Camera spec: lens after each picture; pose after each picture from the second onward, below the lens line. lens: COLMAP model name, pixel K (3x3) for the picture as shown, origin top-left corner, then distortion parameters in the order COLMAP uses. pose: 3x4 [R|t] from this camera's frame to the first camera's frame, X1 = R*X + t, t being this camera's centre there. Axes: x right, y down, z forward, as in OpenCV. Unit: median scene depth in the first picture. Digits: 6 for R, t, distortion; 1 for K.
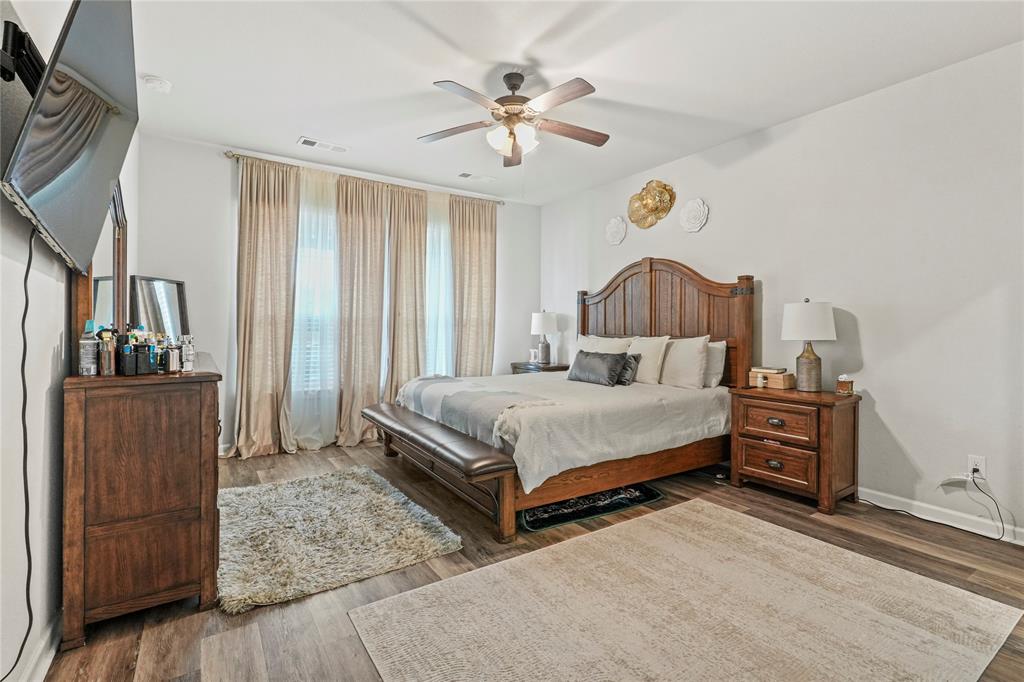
lens RADIAL K [[473.0, 0, 512.4], [0, 473.0, 336.4], [0, 0, 1]] dist [-0.001265, -0.000196]
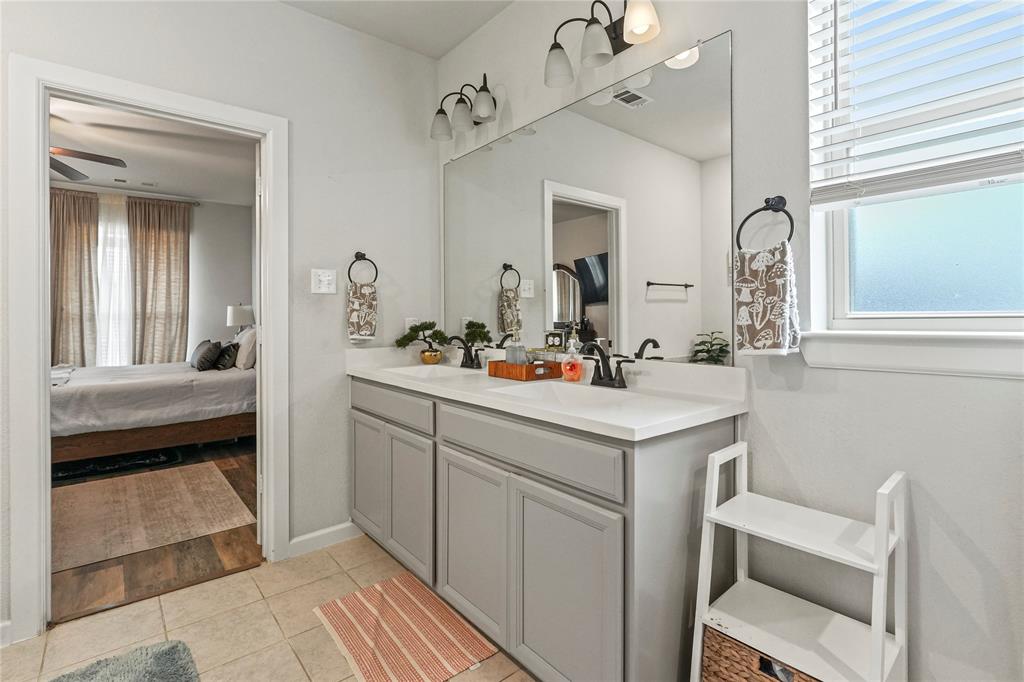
lens RADIAL K [[480.8, 0, 513.8], [0, 480.8, 338.4], [0, 0, 1]] dist [-0.001753, 0.000037]
pose [[0.993219, -0.016222, 0.115122, 0.594911], [0.012926, 0.999487, 0.029317, 0.000355], [-0.115538, -0.027630, 0.992919, -0.180975]]
